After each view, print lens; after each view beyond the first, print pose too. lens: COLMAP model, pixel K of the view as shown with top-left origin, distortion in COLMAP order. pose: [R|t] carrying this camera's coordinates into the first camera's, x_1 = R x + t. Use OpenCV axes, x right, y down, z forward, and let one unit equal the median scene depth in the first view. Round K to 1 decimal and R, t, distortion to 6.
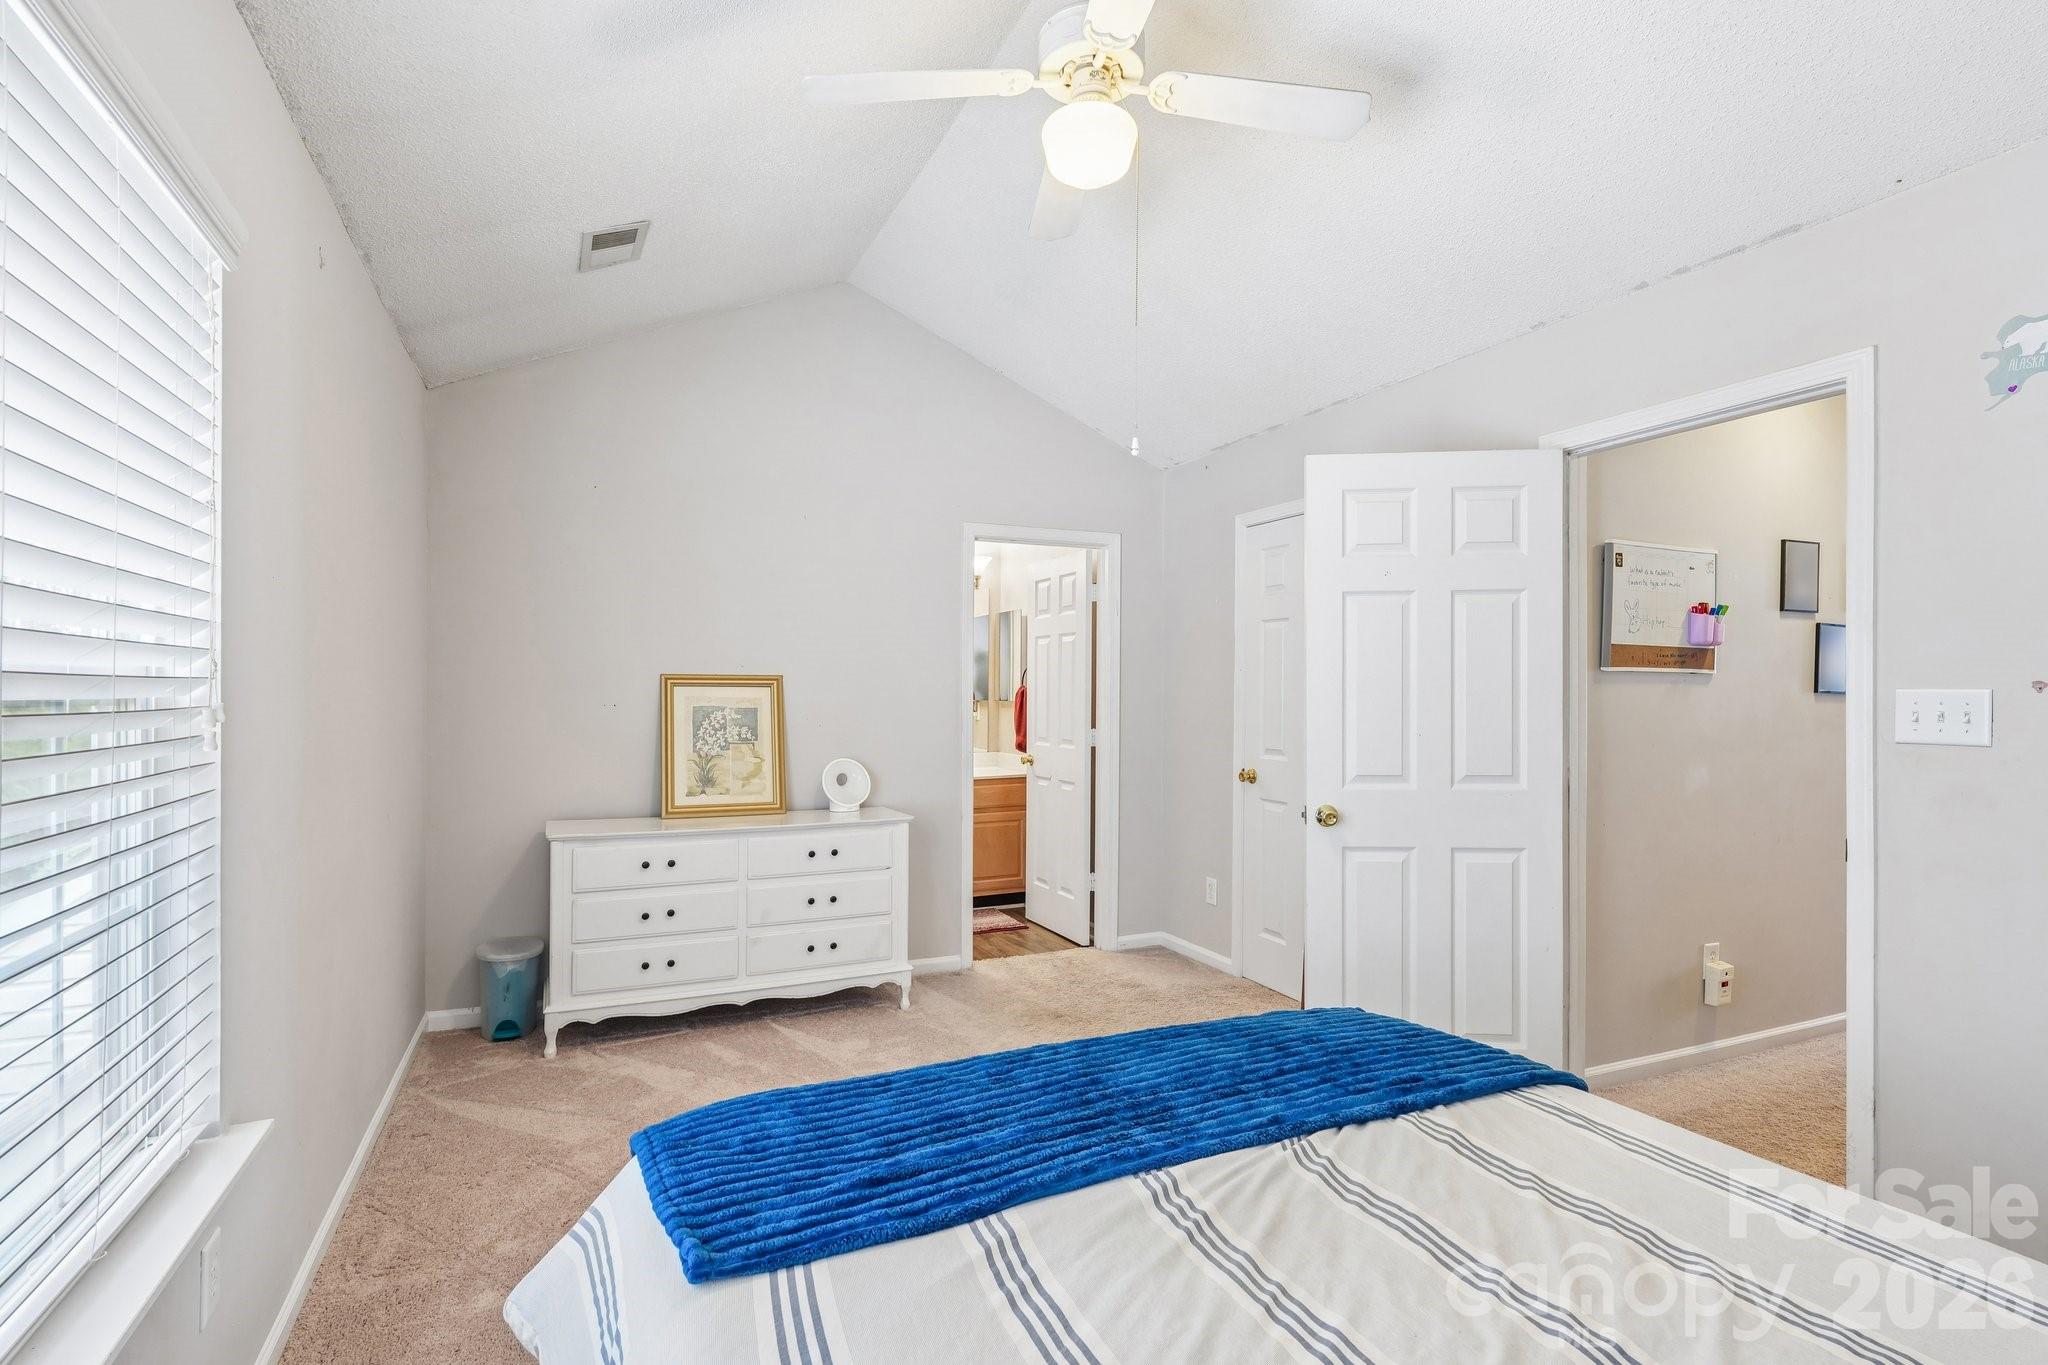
lens RADIAL K [[1006.5, 0, 1026.6], [0, 1006.5, 693.8], [0, 0, 1]] dist [-0.004989, 0.000666]
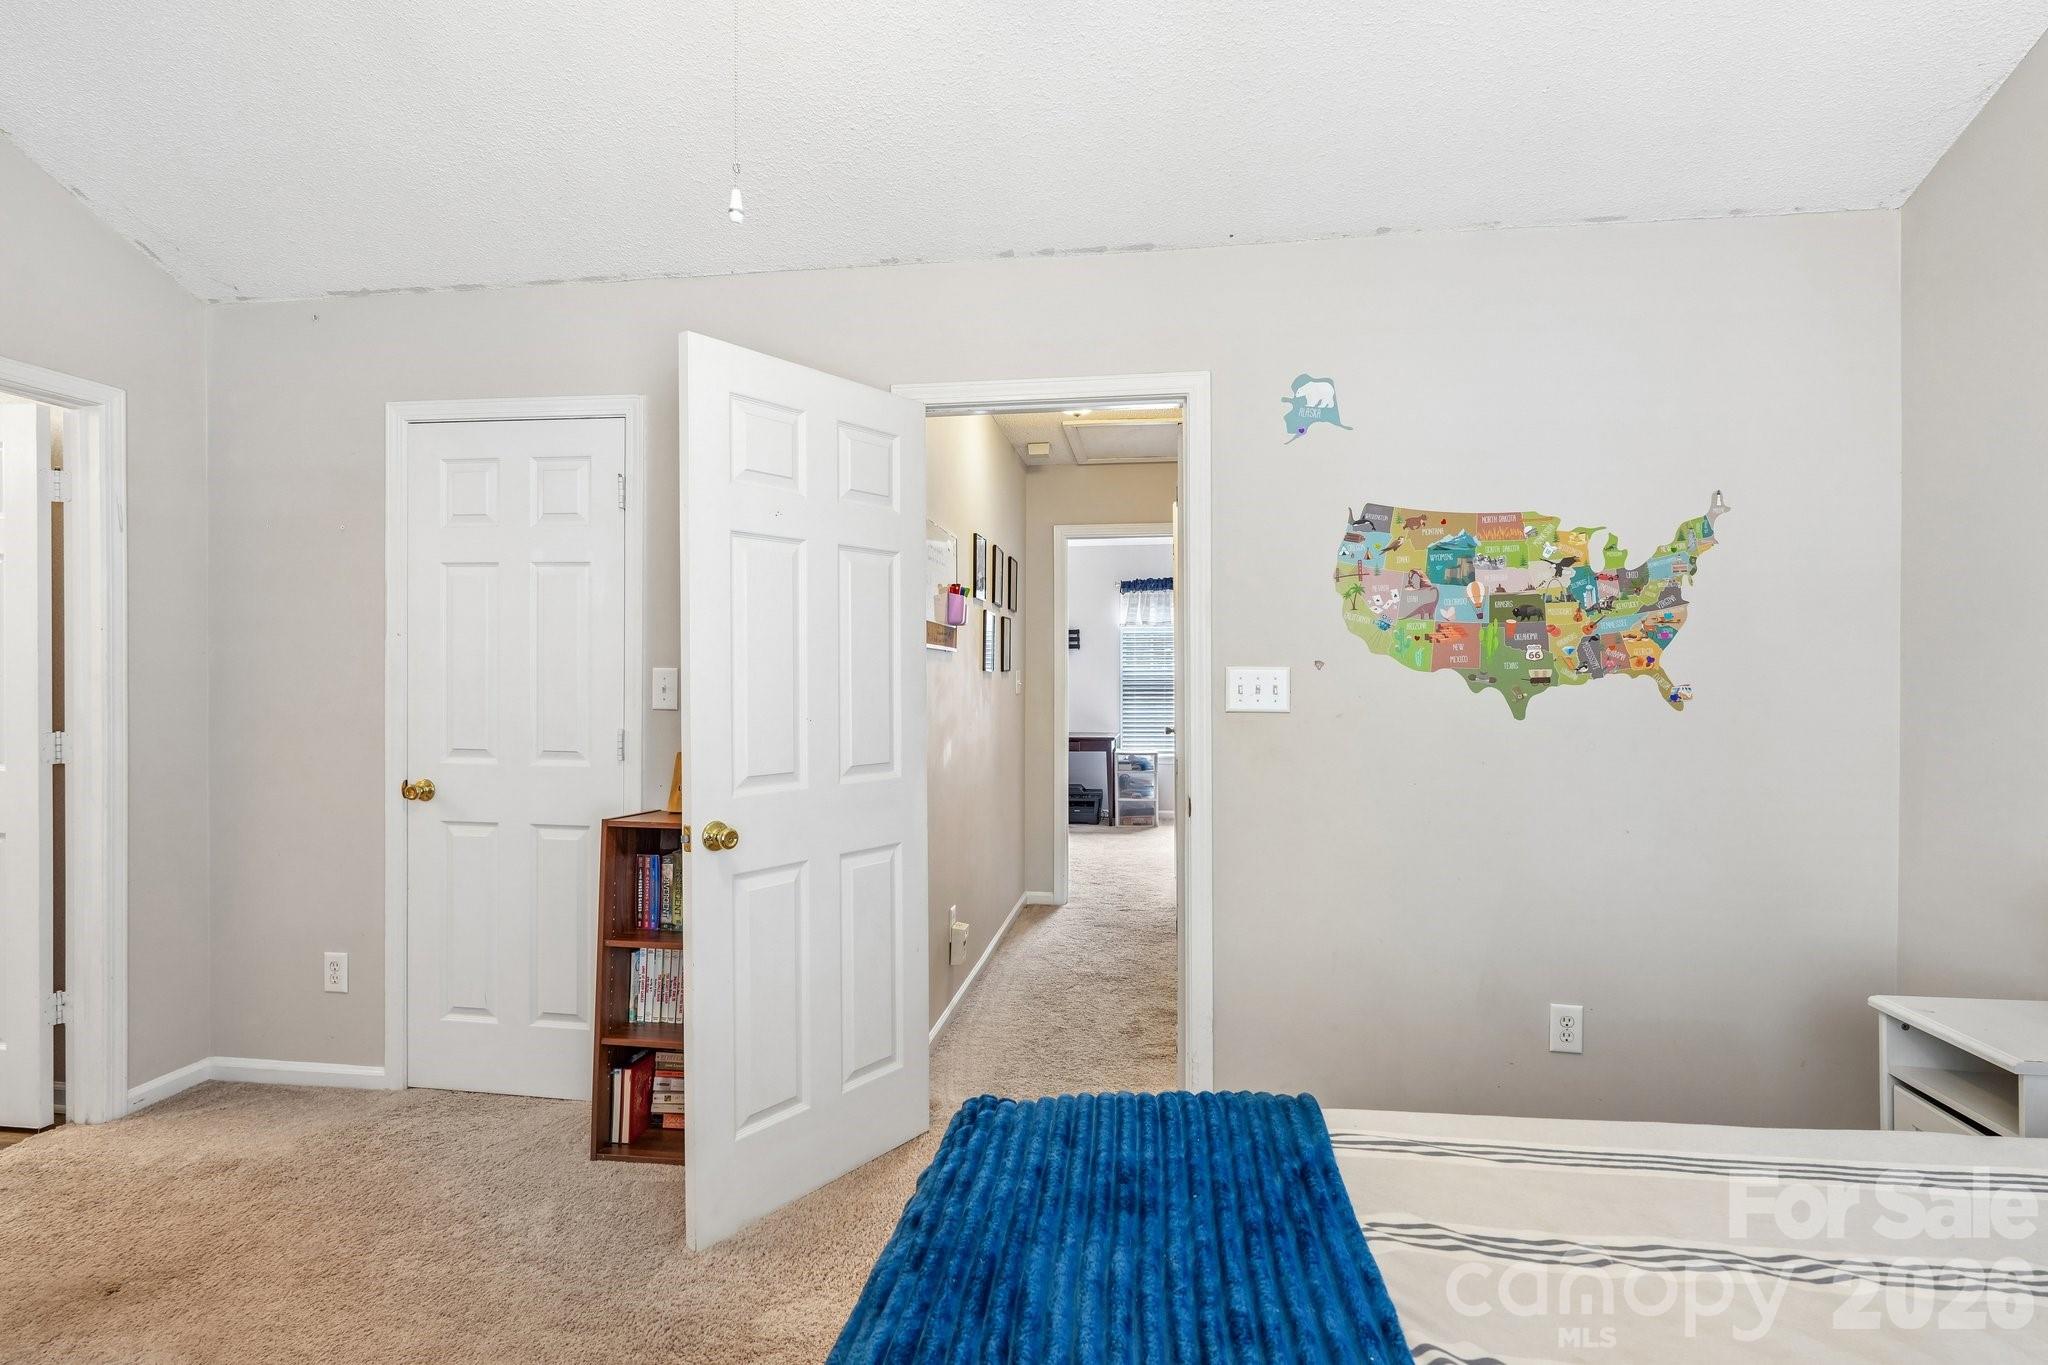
lens RADIAL K [[1003.3, 0, 1024.0], [0, 1003.3, 682.5], [0, 0, 1]] dist [0.000927, -0.000416]
pose [[0.532499, -0.005815, 0.846410, -0.139041], [-0.001513, 0.999968, 0.007822, 0.003111], [-0.846429, -0.005446, 0.532474, 0.300819]]
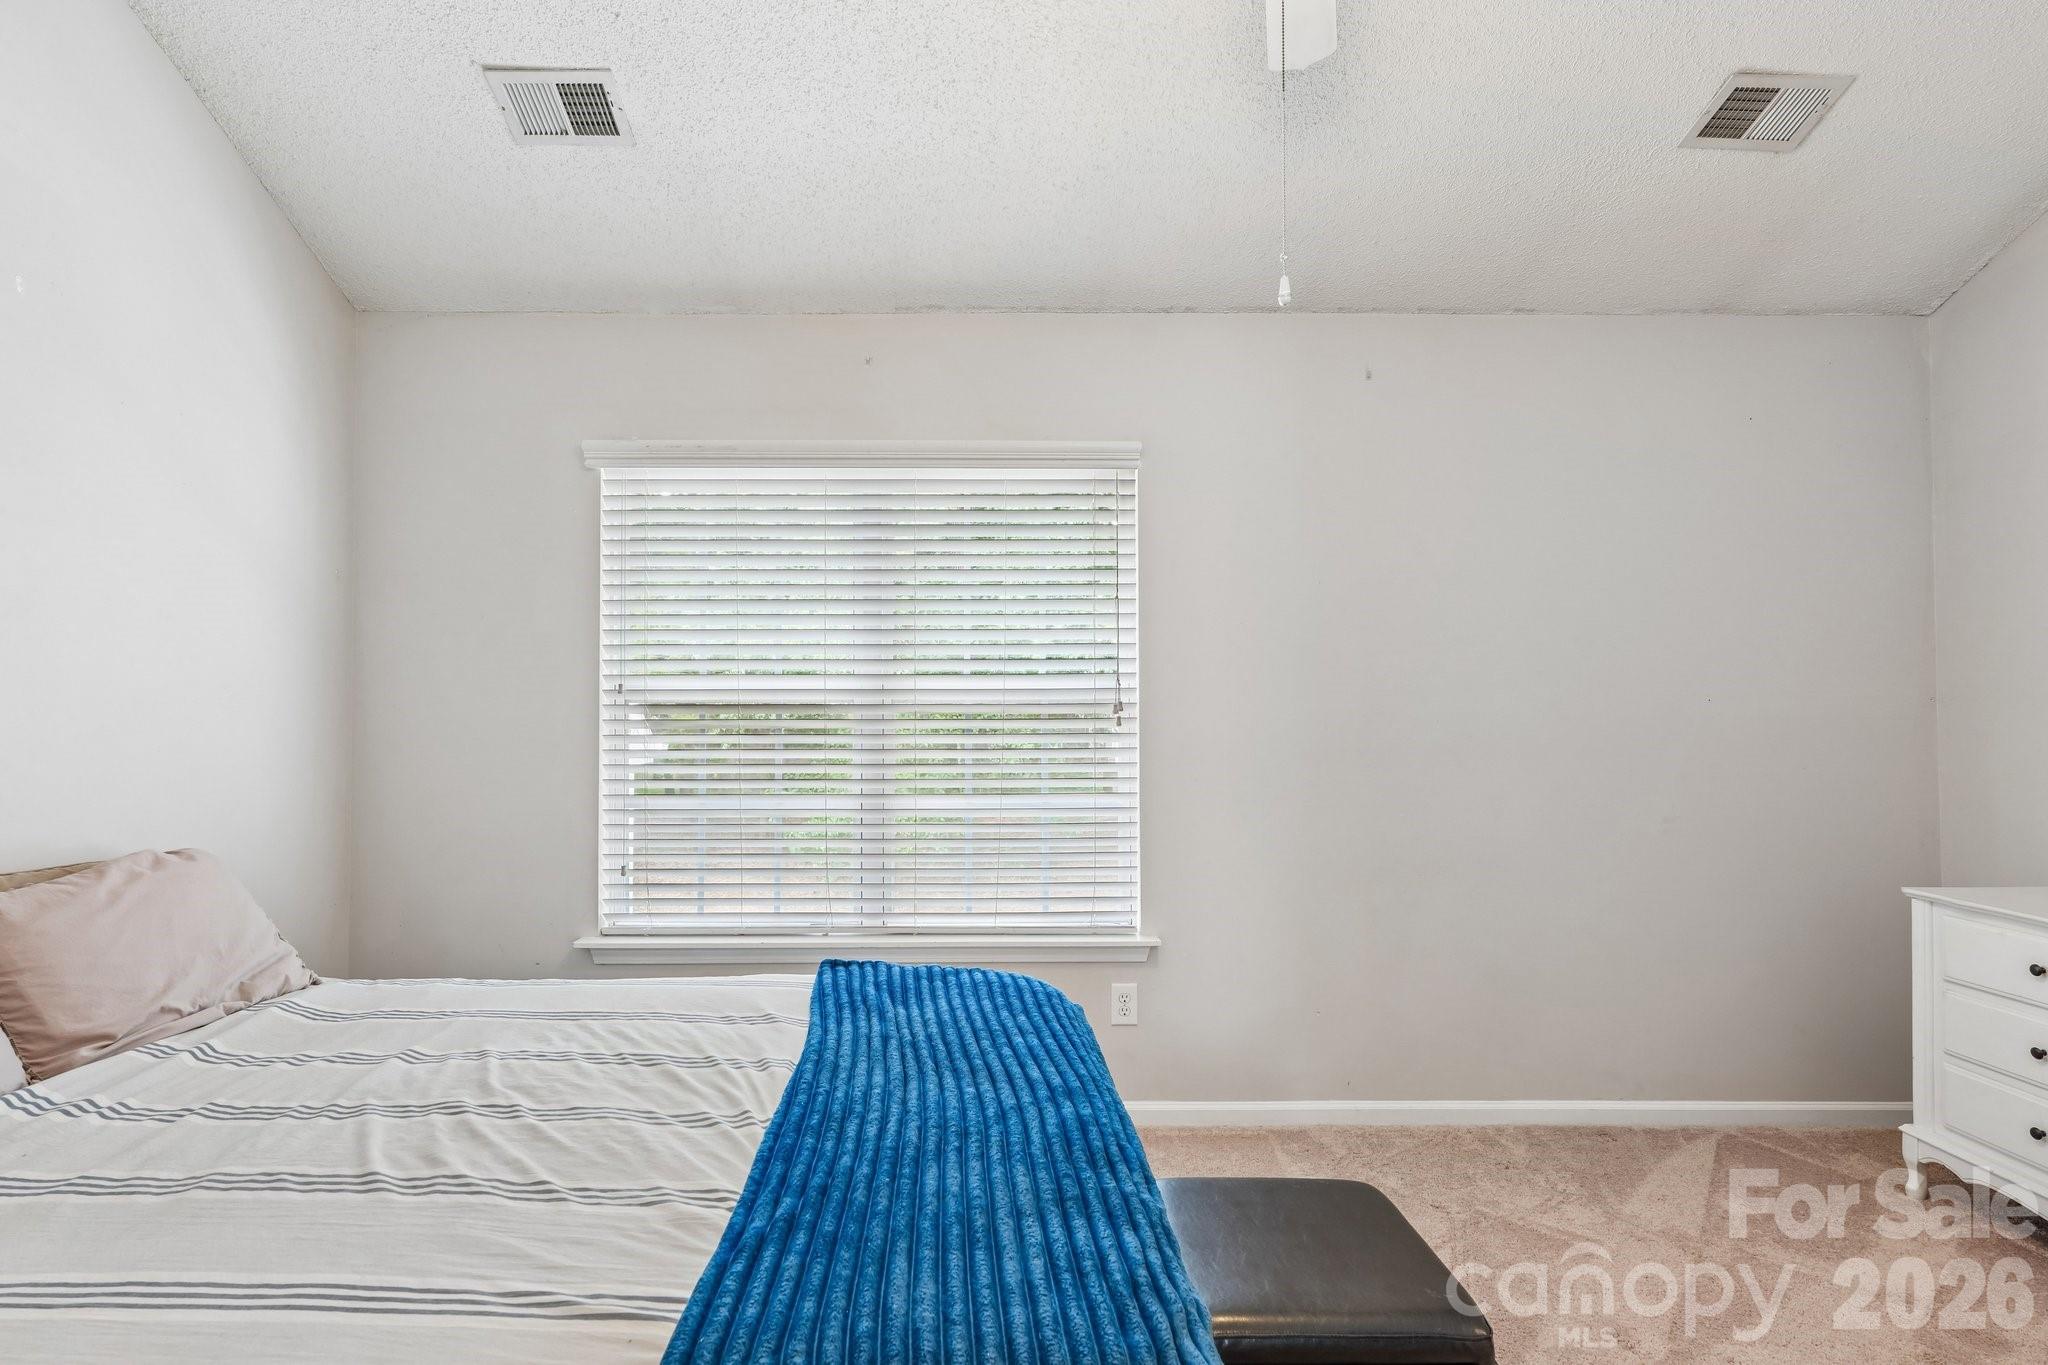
lens RADIAL K [[974.1, 0, 953.9], [0, 974.1, 701.5], [0, 0, 1]] dist [0.000097, -0.000076]
pose [[-0.398877, -0.003899, -0.916996, 0.378254], [0.000689, 0.999989, -0.004552, 0.005533], [0.917004, -0.002447, -0.398870, 0.537984]]
